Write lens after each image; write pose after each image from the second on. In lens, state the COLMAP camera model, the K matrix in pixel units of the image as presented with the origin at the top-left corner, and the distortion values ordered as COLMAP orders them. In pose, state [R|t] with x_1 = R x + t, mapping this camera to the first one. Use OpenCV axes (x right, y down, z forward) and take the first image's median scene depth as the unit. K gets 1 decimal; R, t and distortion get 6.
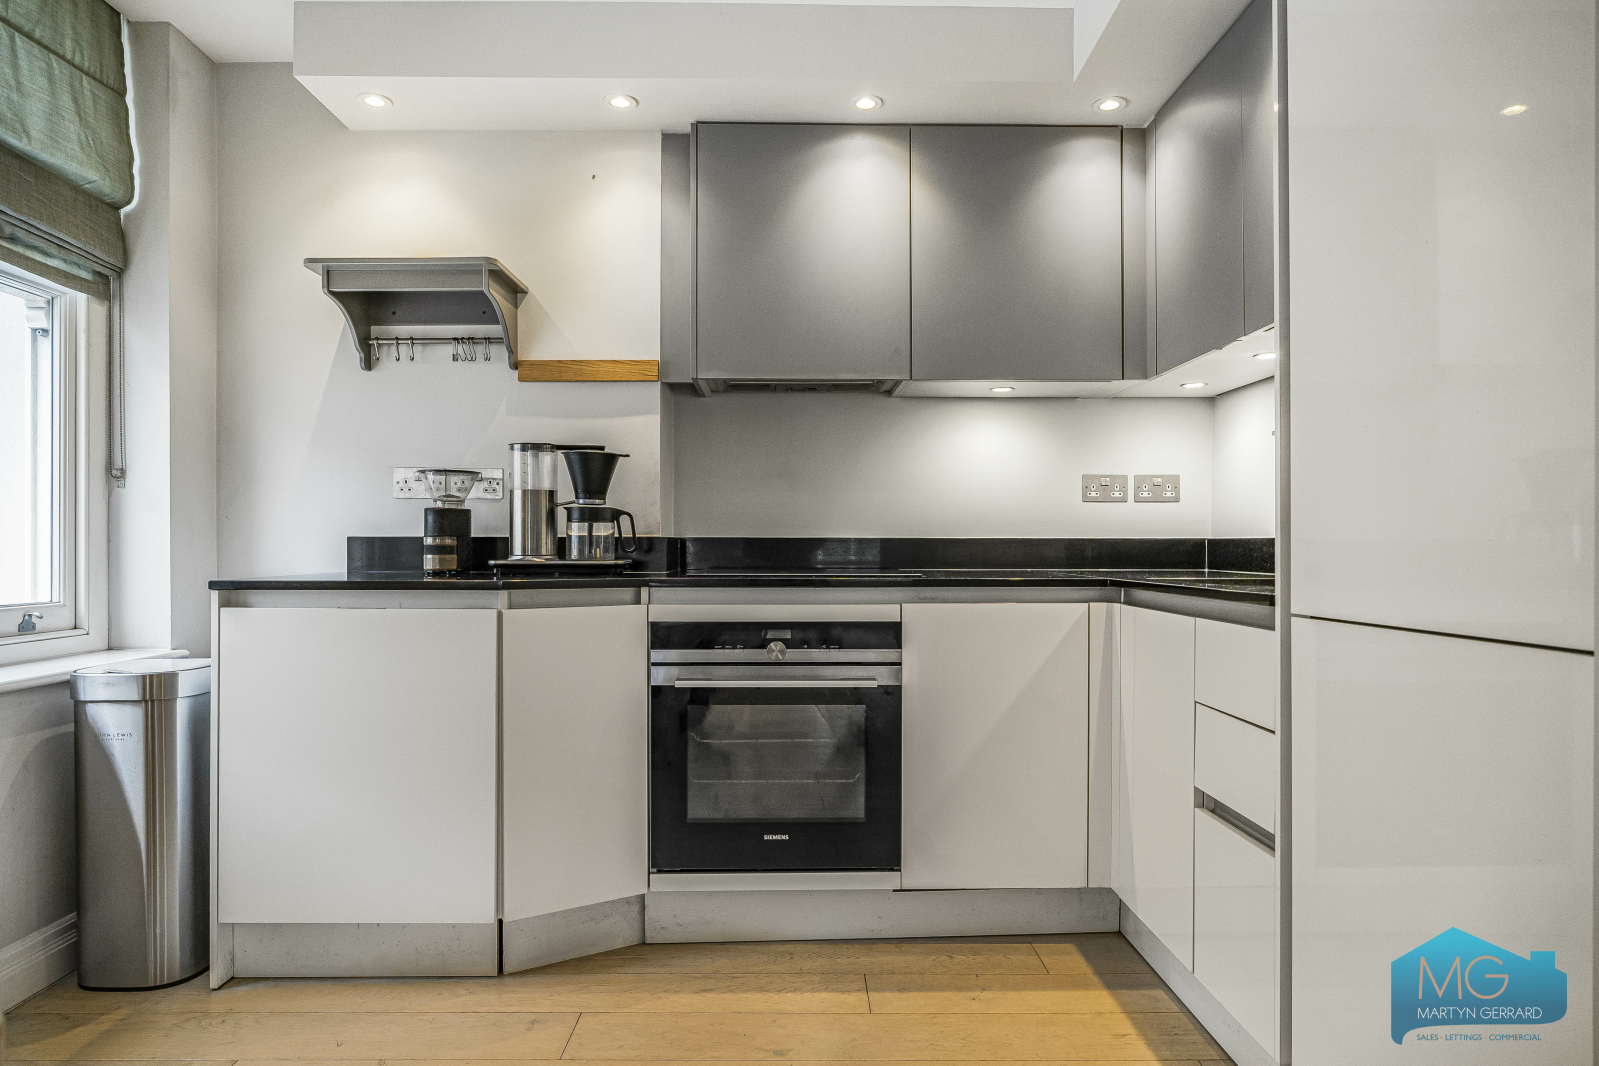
lens RADIAL K [[940.3, 0, 797.2], [0, 940.3, 543.1], [0, 0, 1]] dist [-0.010267, 0.003007]
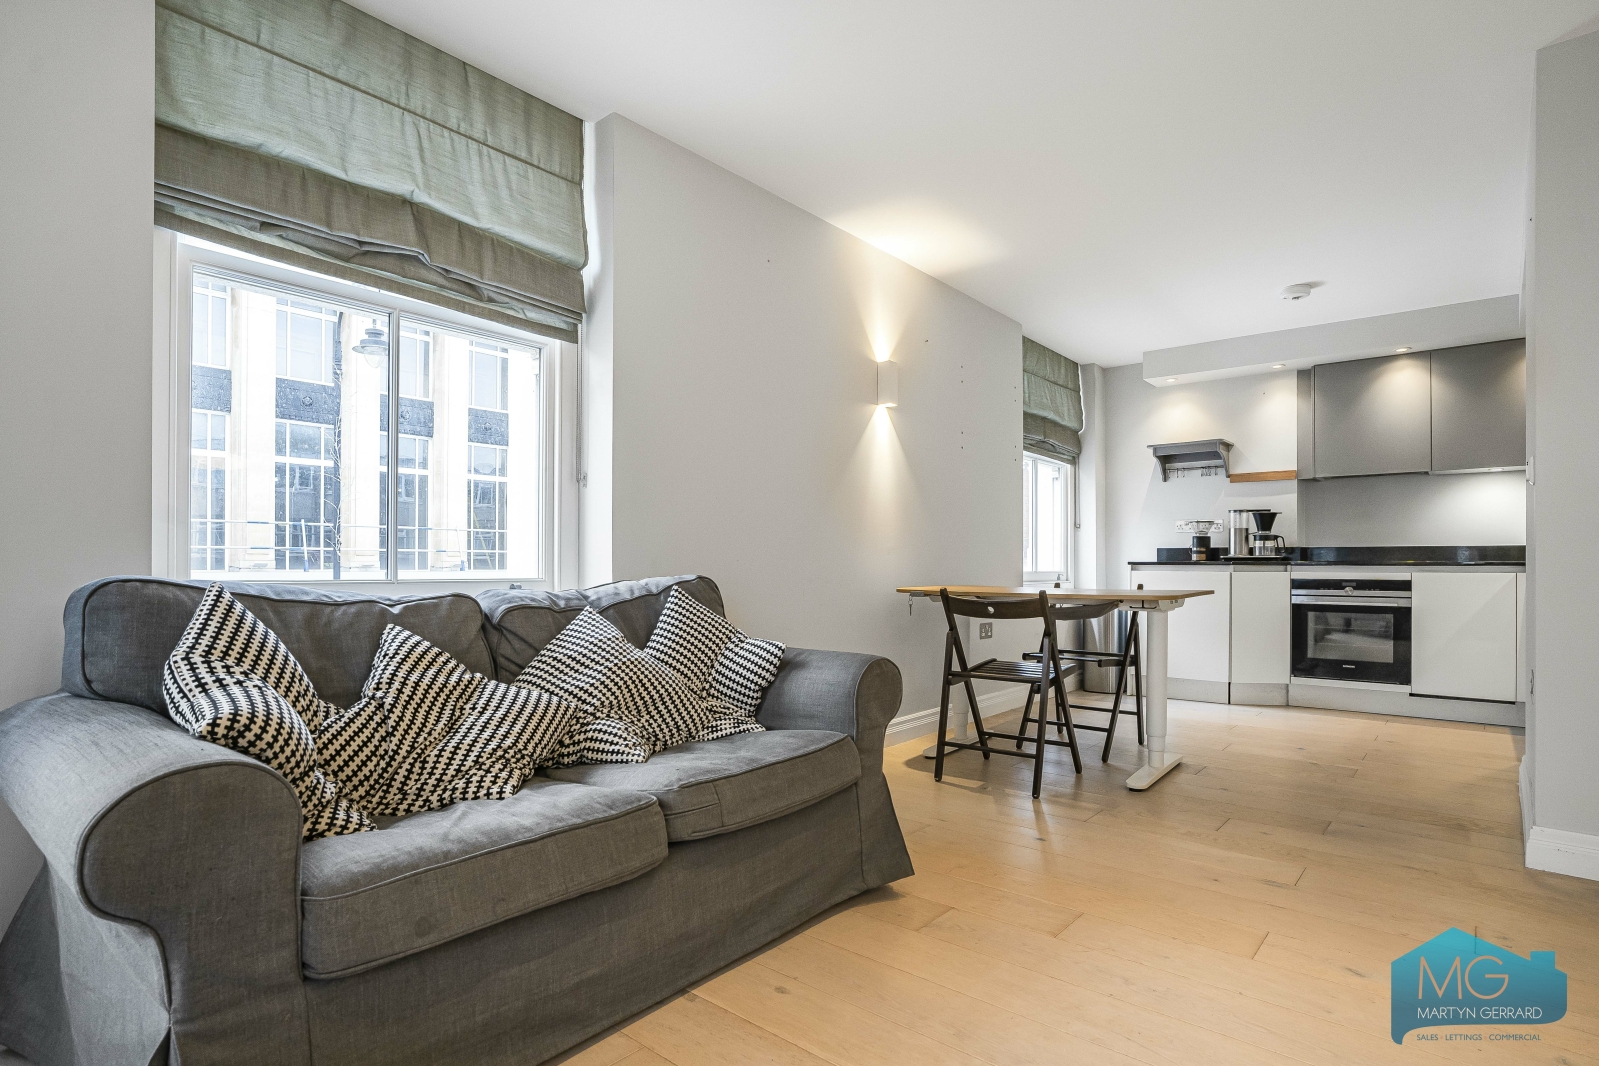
lens RADIAL K [[824.8, 0, 799.3], [0, 824.8, 559.1], [0, 0, 1]] dist [-0.046801, 0.030698]
pose [[0.758427, -0.001585, -0.651756, 0.248988], [-0.001600, 0.999989, -0.004294, 0.037478], [0.651755, 0.004300, 0.758417, -1.421432]]
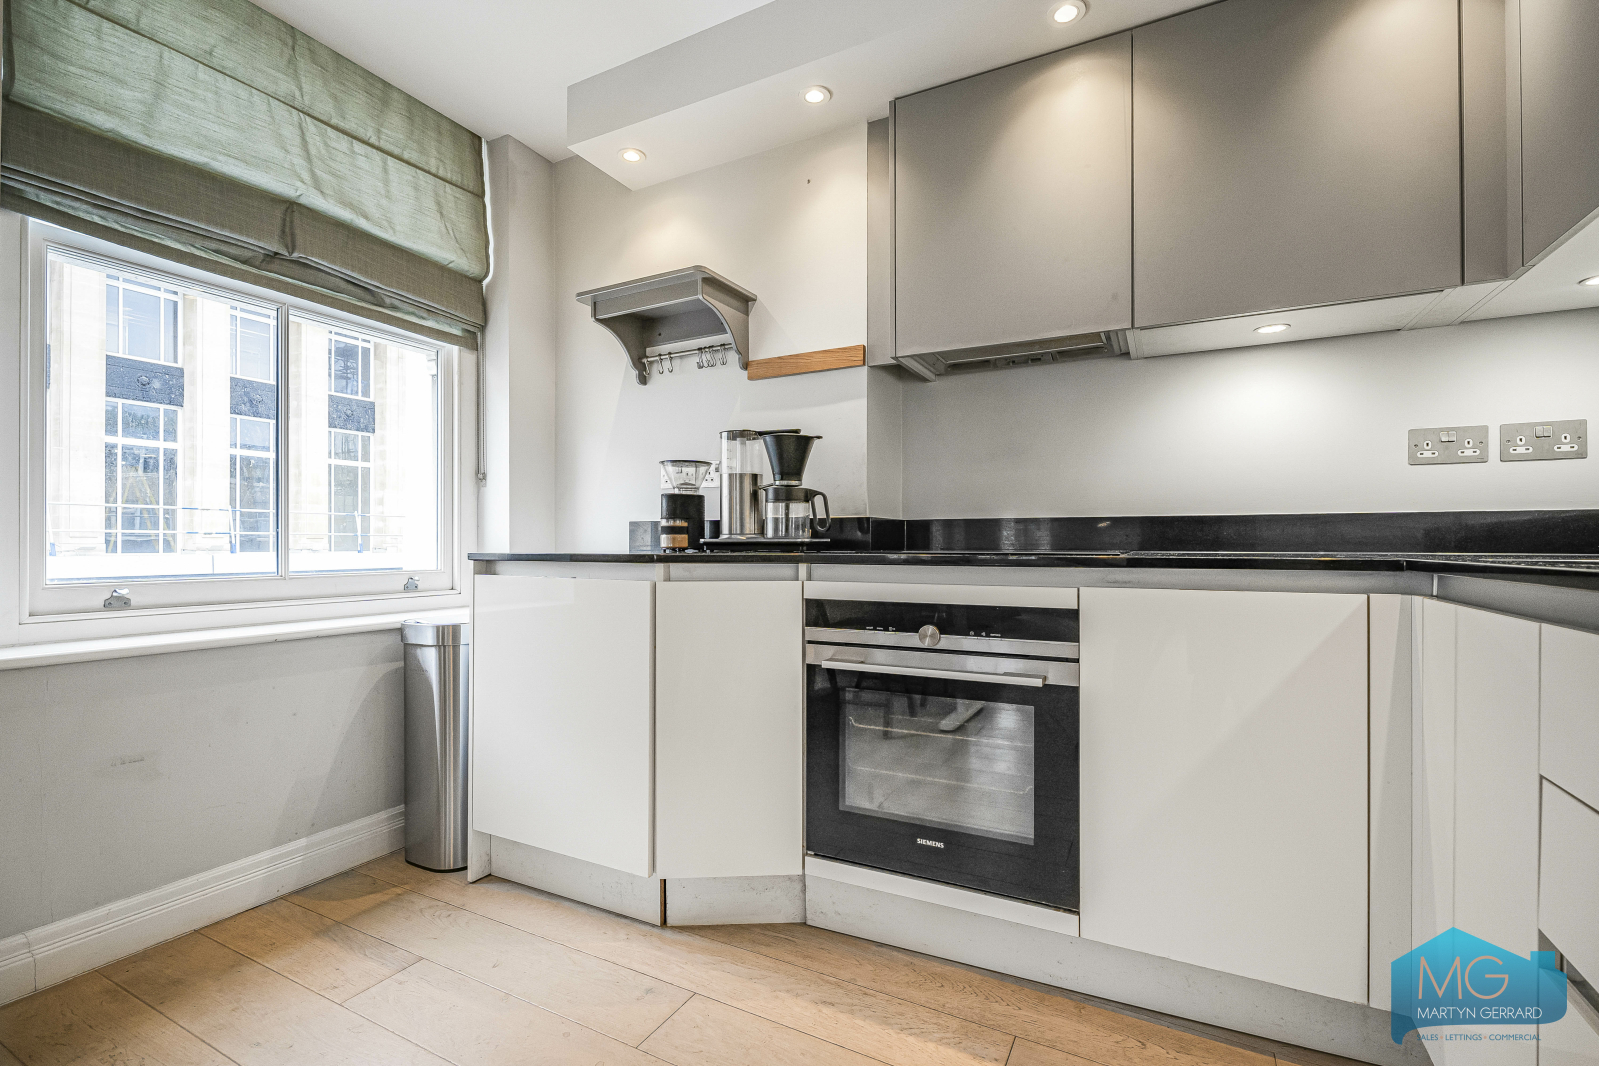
lens RADIAL K [[709.5, 0, 806.4], [0, 709.5, 542.3], [0, 0, 1]] dist [0.001292, -0.000037]
pose [[0.881257, -0.002262, -0.472632, 0.176374], [0.001788, 0.999997, -0.001452, 0.023396], [0.472634, 0.000435, 0.881259, 0.314059]]
